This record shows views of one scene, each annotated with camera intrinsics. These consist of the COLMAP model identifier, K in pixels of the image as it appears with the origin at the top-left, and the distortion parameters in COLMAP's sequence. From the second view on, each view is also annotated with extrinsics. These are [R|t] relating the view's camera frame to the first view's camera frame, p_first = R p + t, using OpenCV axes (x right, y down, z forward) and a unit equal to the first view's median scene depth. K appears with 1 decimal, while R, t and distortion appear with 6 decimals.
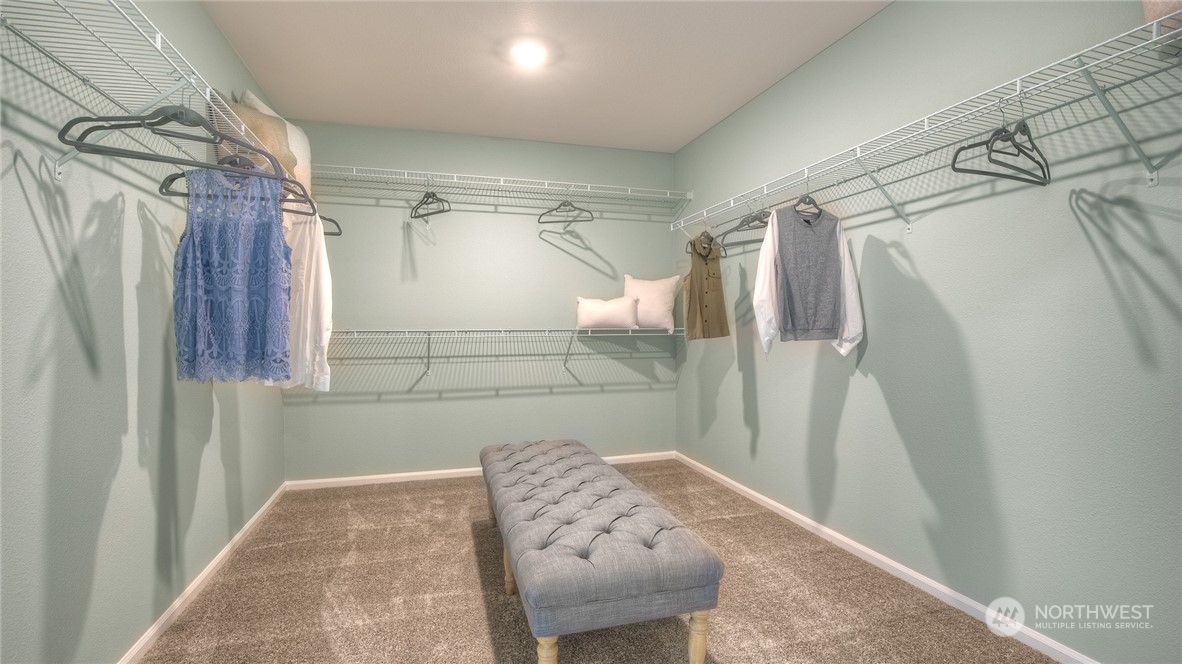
lens RADIAL K [[547.8, 0, 591.0], [0, 547.8, 332.0], [0, 0, 1]] dist [-0.000113, -0.000012]
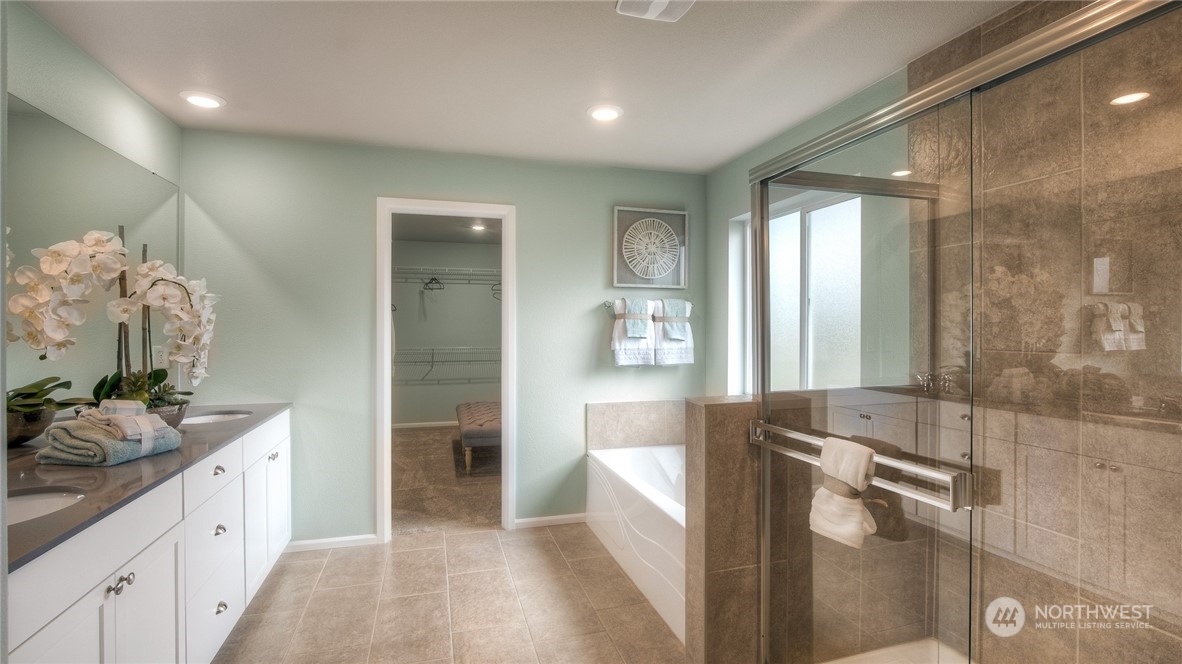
lens RADIAL K [[547.8, 0, 591.0], [0, 547.8, 332.0], [0, 0, 1]] dist [-0.000113, -0.000012]
pose [[0.999970, 0.005409, -0.005626, 0.270198], [-0.005387, 0.999978, 0.003900, -0.069510], [0.005647, -0.003869, 0.999977, -0.920710]]
